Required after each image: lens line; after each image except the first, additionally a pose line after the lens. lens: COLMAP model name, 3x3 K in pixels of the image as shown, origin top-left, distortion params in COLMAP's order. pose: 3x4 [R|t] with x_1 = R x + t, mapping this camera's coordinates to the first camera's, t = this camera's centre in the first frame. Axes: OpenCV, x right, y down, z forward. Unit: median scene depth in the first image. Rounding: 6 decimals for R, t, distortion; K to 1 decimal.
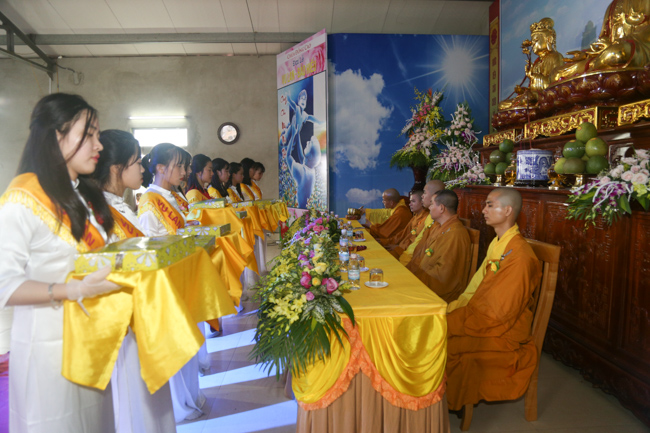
lens RADIAL K [[448.8, 0, 325.0], [0, 448.8, 216.5], [0, 0, 1]] dist [-0.117955, 0.071084]
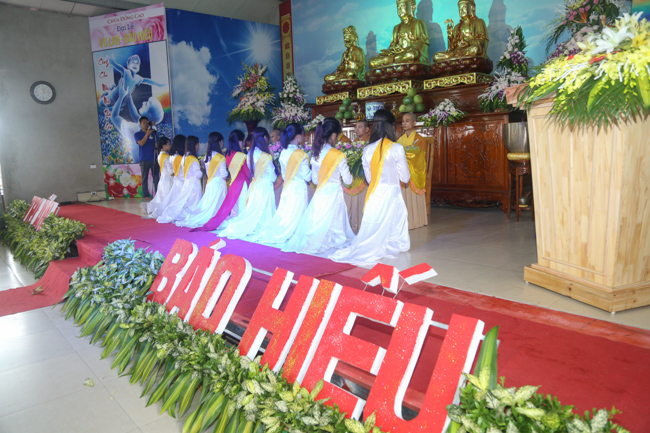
lens RADIAL K [[448.8, 0, 325.0], [0, 448.8, 216.5], [0, 0, 1]] dist [-0.117955, 0.071084]
pose [[0.769950, -0.117985, 0.627101, -0.436709], [0.087602, 0.992997, 0.079269, 0.074252], [-0.632062, -0.006098, 0.774894, -0.147140]]
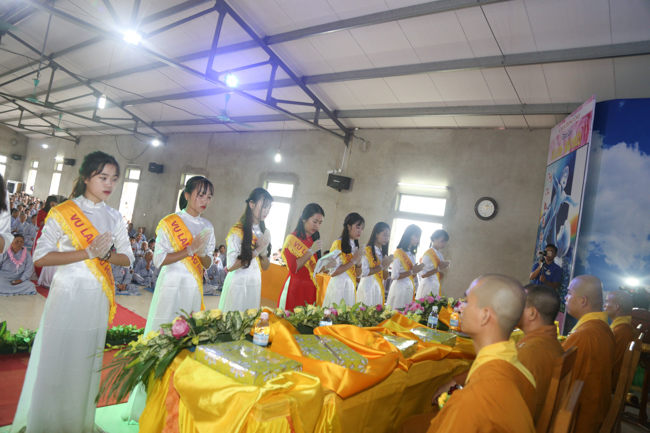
lens RADIAL K [[448.8, 0, 325.0], [0, 448.8, 216.5], [0, 0, 1]] dist [-0.117955, 0.071084]
pose [[0.737949, 0.111125, -0.665644, 0.188839], [-0.228183, 0.969343, -0.091143, -0.008568], [0.635109, 0.219147, 0.740683, 0.109931]]
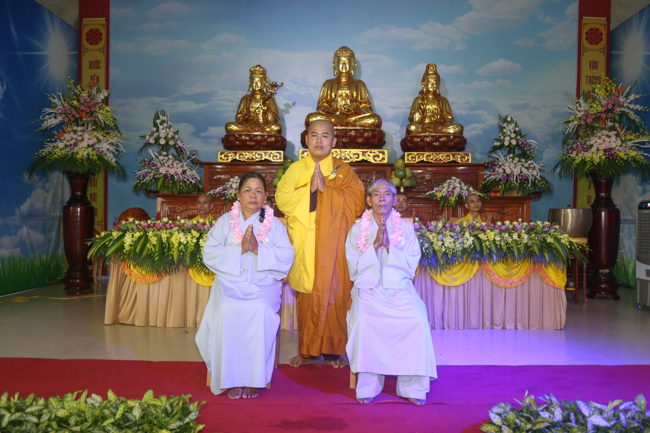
lens RADIAL K [[511.7, 0, 325.6], [0, 511.7, 225.5], [0, 0, 1]] dist [-0.041986, 0.009208]
pose [[0.065391, -0.002941, 0.997855, -0.594216], [0.080752, 0.996731, -0.002354, 0.014011], [-0.994587, 0.080732, 0.065415, 0.469107]]
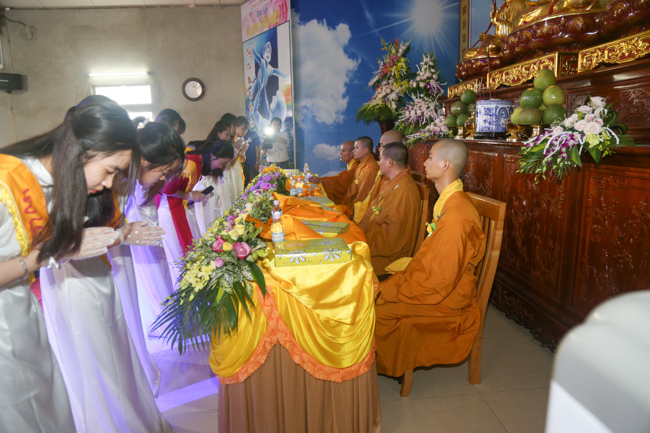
lens RADIAL K [[442.7, 0, 325.0], [0, 442.7, 216.5], [0, 0, 1]] dist [-0.124132, 0.072101]
pose [[0.999162, -0.020197, 0.035595, 0.036057], [0.016621, 0.995045, 0.098028, 0.000459], [-0.037398, -0.097354, 0.994547, 0.028391]]
